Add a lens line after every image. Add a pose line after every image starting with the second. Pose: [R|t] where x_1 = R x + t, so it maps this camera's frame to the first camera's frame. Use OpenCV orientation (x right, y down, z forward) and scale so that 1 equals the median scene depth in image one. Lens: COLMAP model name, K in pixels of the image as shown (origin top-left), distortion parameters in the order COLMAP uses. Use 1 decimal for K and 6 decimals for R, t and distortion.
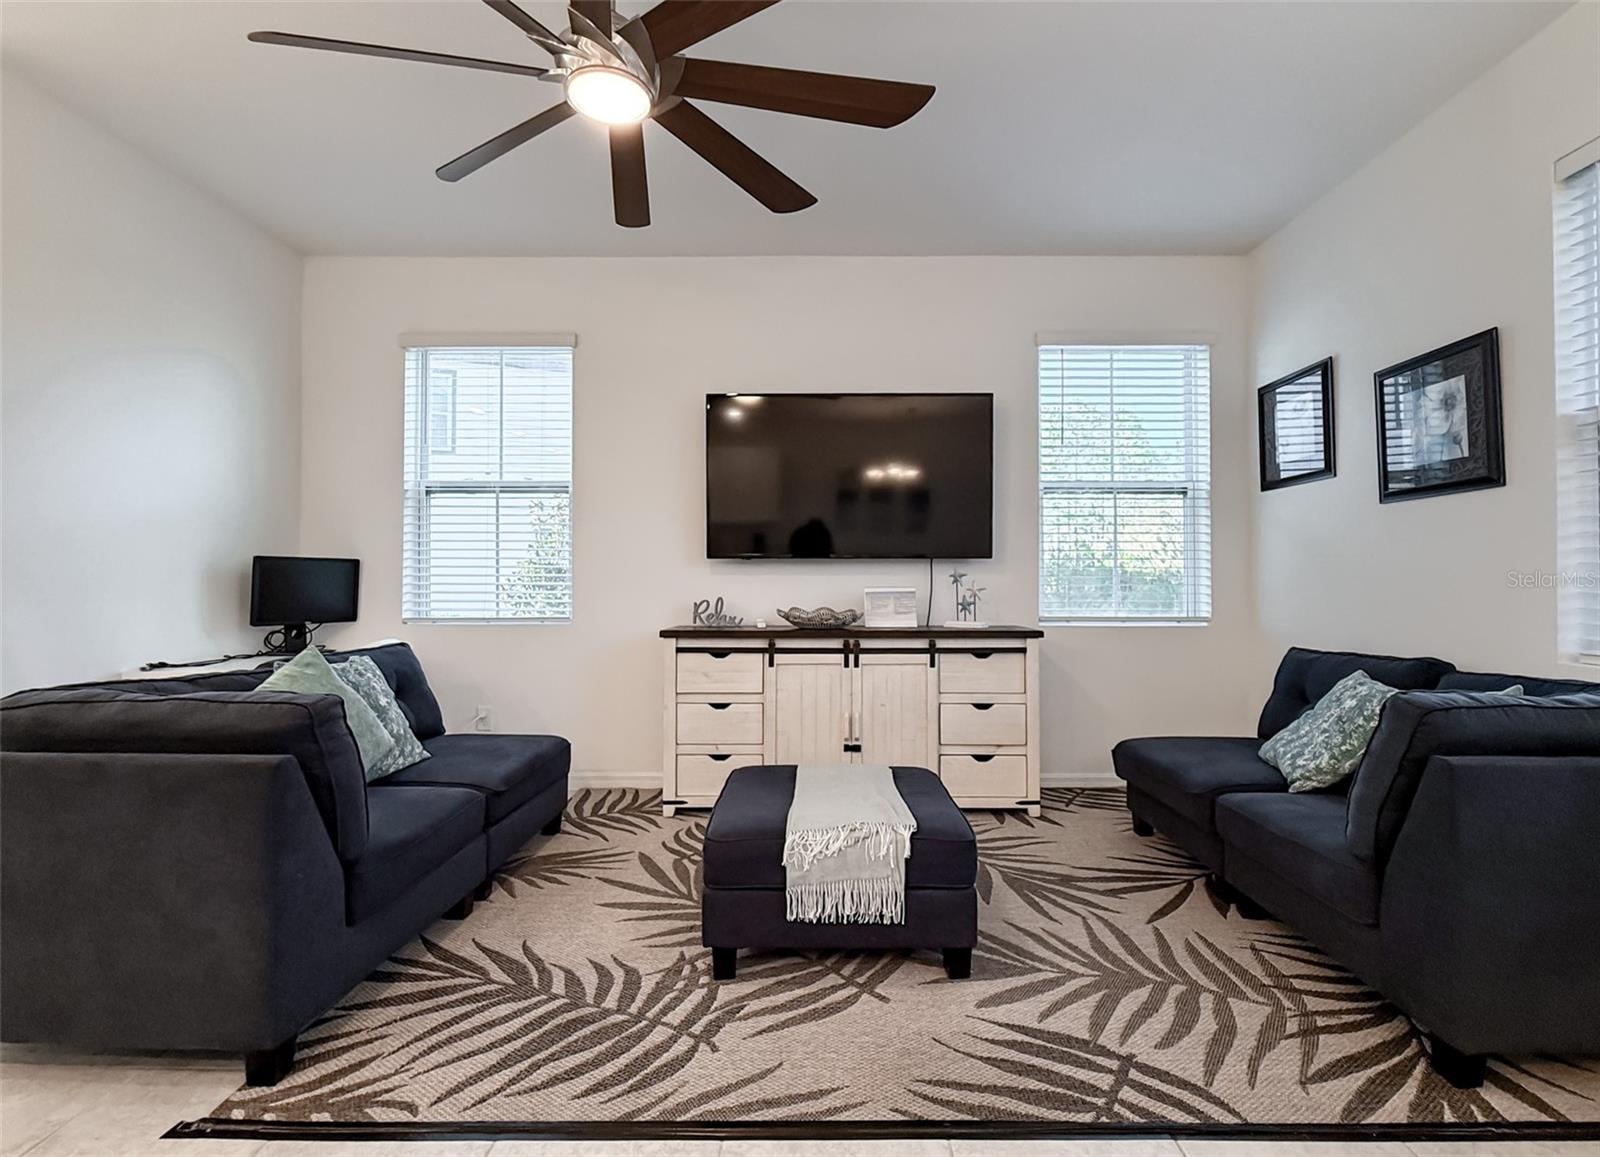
lens RADIAL K [[739.0, 0, 796.3], [0, 739.0, 560.4], [0, 0, 1]] dist [0.000418, -0.000118]
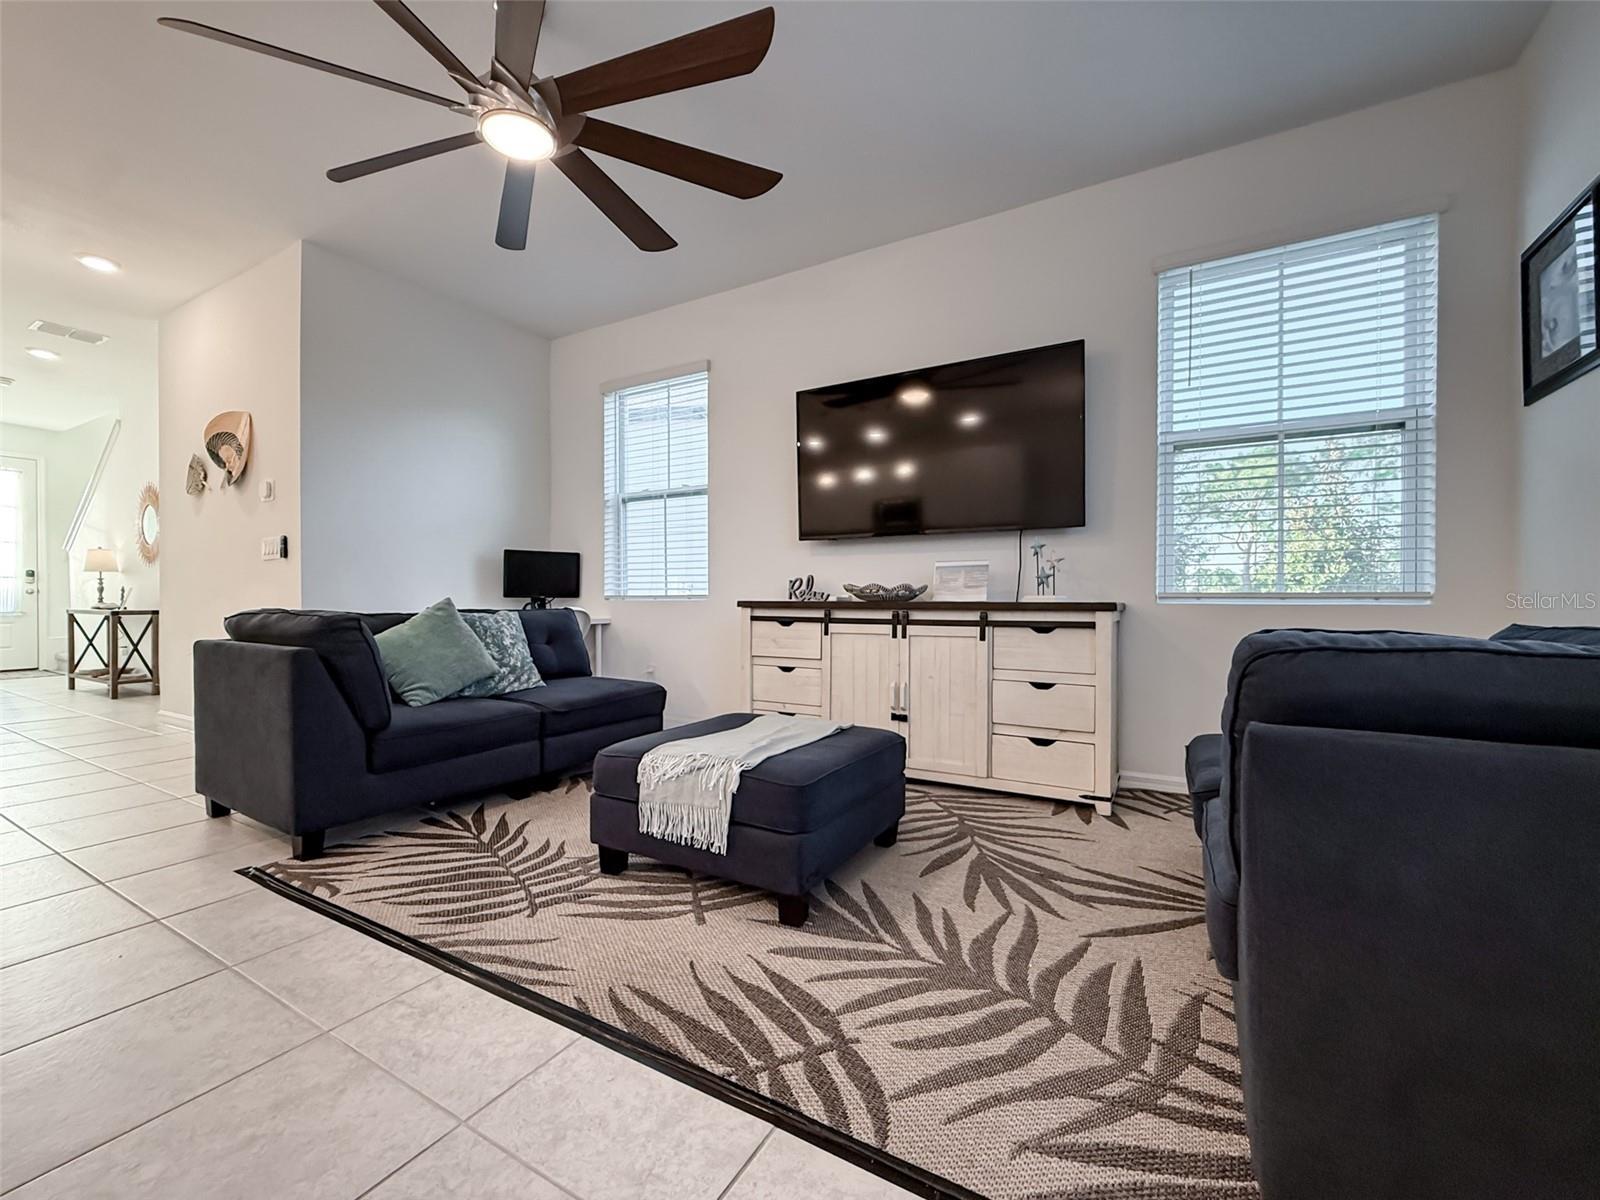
lens RADIAL K [[643.7, 0, 778.7], [0, 643.7, 597.3], [0, 0, 1]] dist [0.000652, 0.000063]
pose [[0.867083, -0.001812, -0.498161, 0.483746], [0.015409, 0.999612, 0.023184, 0.086306], [0.497926, -0.027778, 0.866775, 0.205318]]
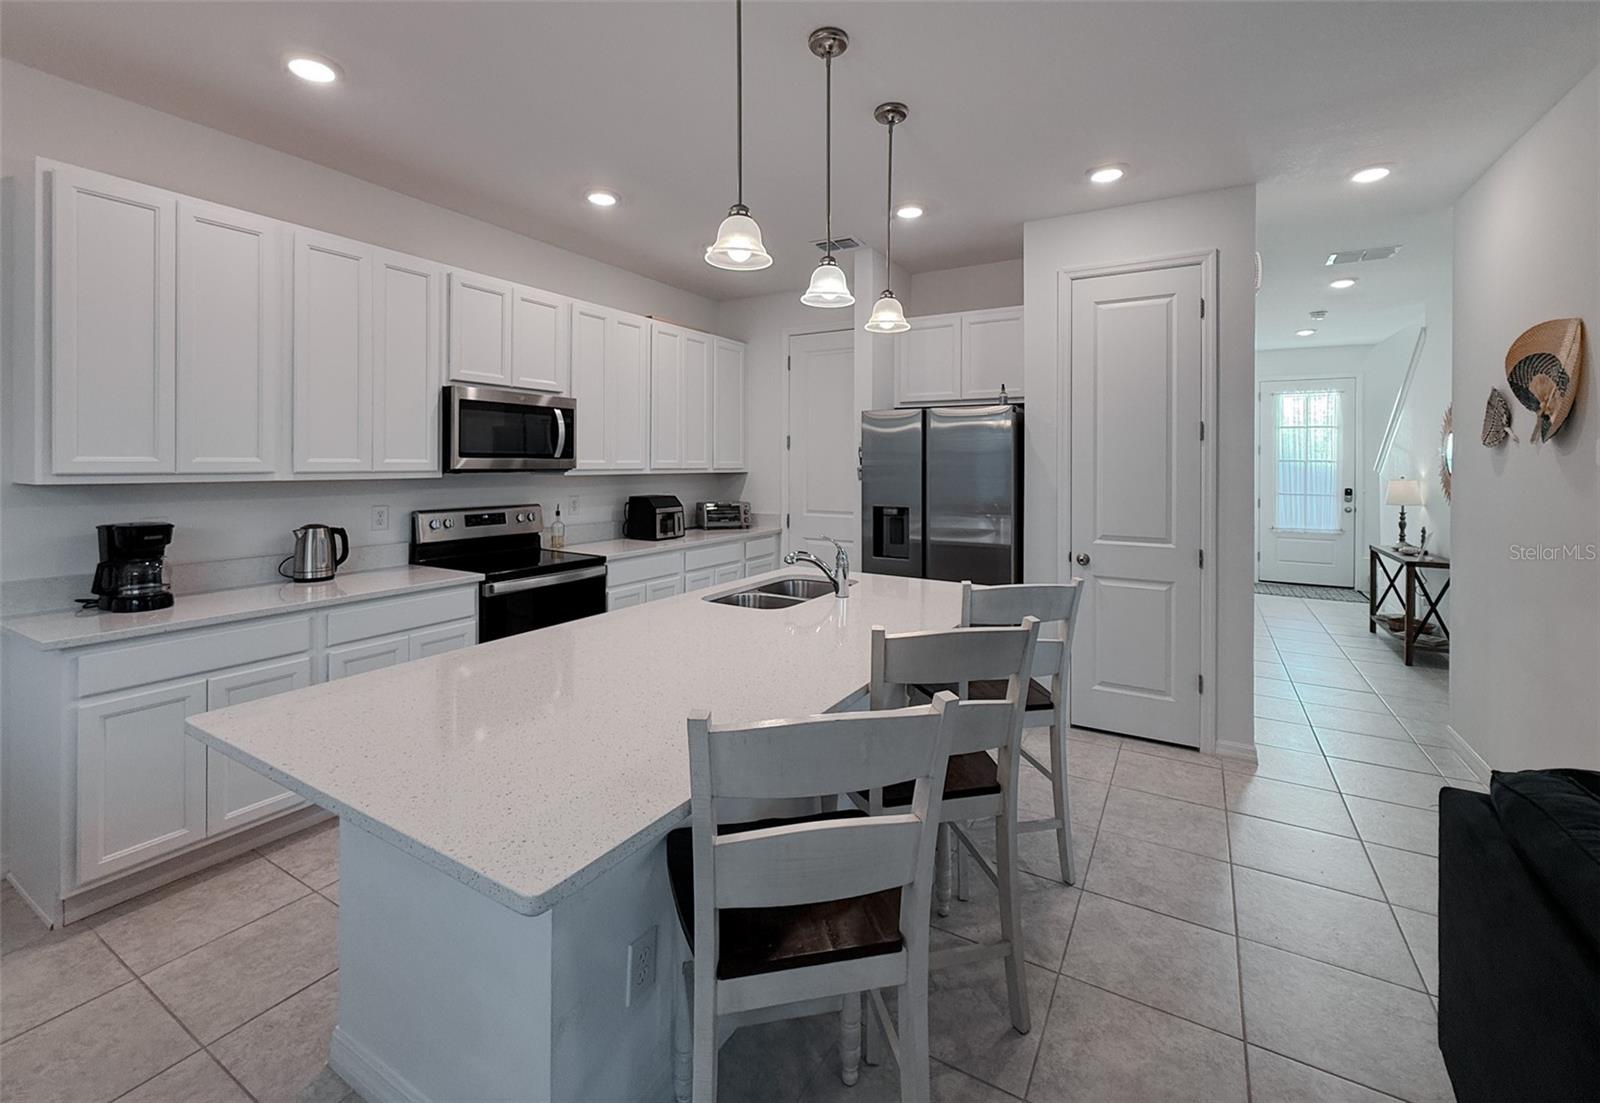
lens RADIAL K [[691.2, 0, 814.4], [0, 691.2, 455.8], [0, 0, 1]] dist [-0.001228, -0.000212]
pose [[-0.480729, -0.010907, -0.876801, 0.042127], [0.010971, 0.999770, -0.018452, -0.116613], [0.876800, -0.018490, -0.480499, 0.415131]]
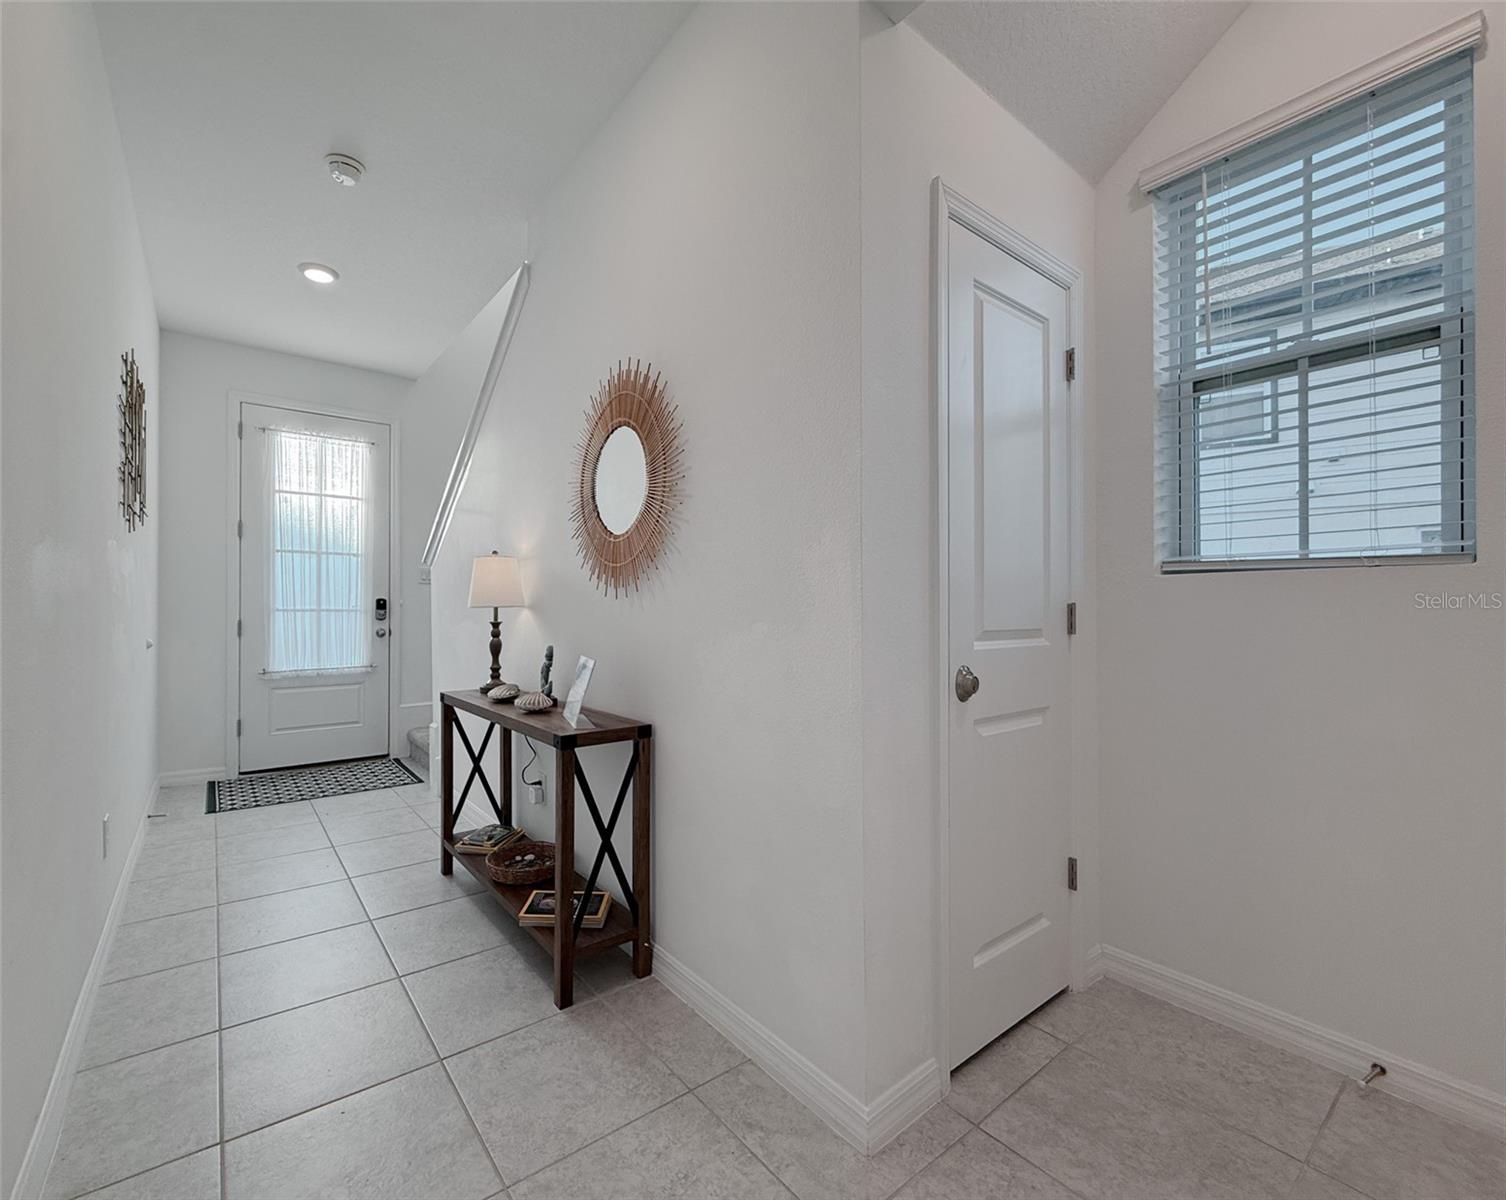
lens RADIAL K [[647.8, 0, 691.6], [0, 647.8, 610.2], [0, 0, 1]] dist [-0.019492, 0.000332]
pose [[0.596173, -0.000142, -0.802856, -1.684165], [0.016709, 0.999786, 0.012231, 0.010685], [0.802682, -0.020706, 0.596048, 0.623297]]
